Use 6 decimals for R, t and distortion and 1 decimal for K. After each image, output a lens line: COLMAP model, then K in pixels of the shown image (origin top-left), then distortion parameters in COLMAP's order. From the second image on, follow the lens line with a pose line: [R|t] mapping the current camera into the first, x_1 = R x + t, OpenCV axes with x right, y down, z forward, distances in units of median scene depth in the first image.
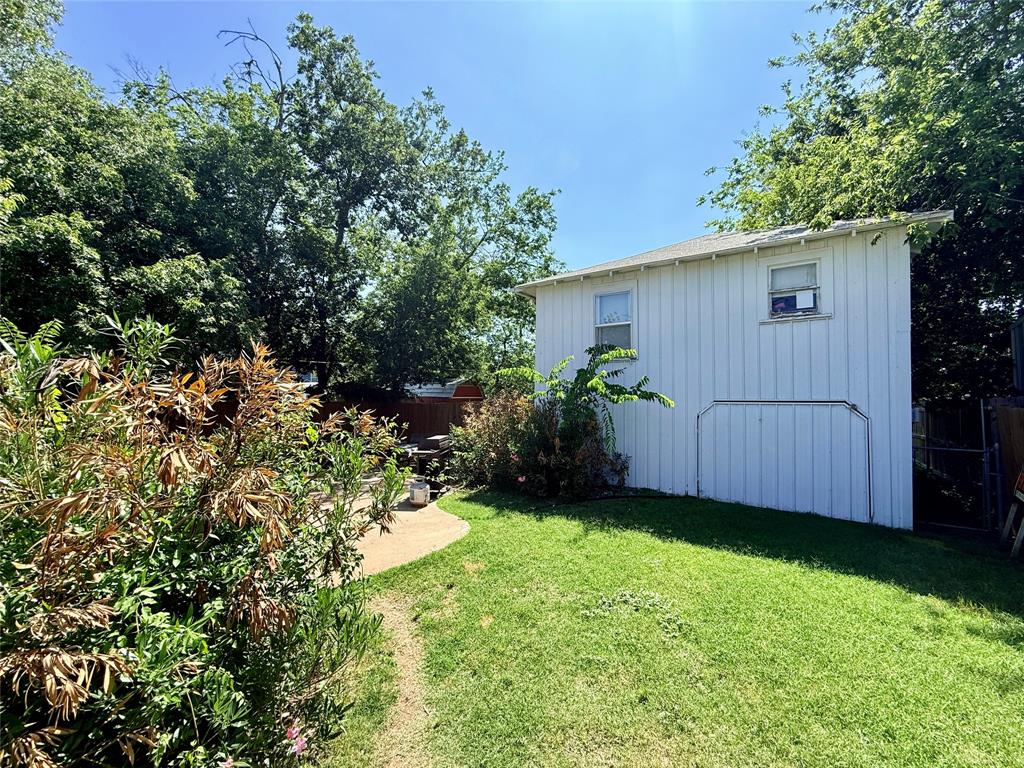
lens RADIAL K [[408.5, 0, 512.0], [0, 408.5, 384.0], [0, 0, 1]] dist [-0.001991, 0.000364]
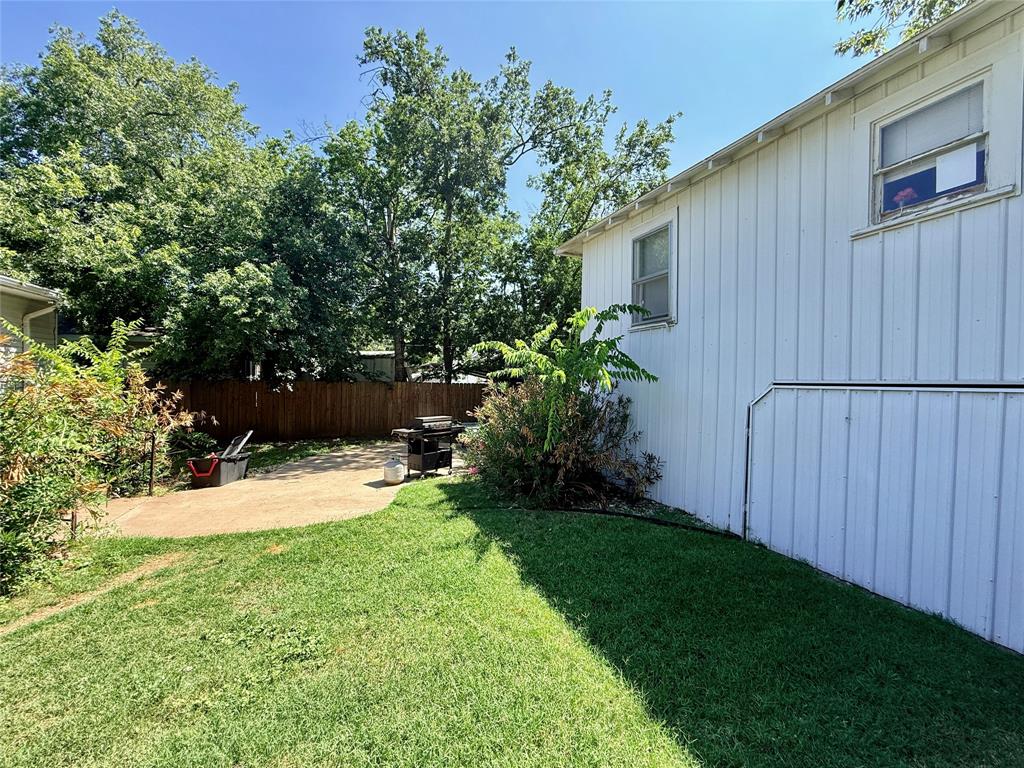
lens RADIAL K [[408.5, 0, 512.0], [0, 408.5, 384.0], [0, 0, 1]] dist [-0.001991, 0.000364]
pose [[0.842987, 0.014176, -0.537748, 0.537050], [0.004404, 0.999437, 0.033251, 0.022638], [0.537917, -0.030398, 0.842450, 0.318993]]
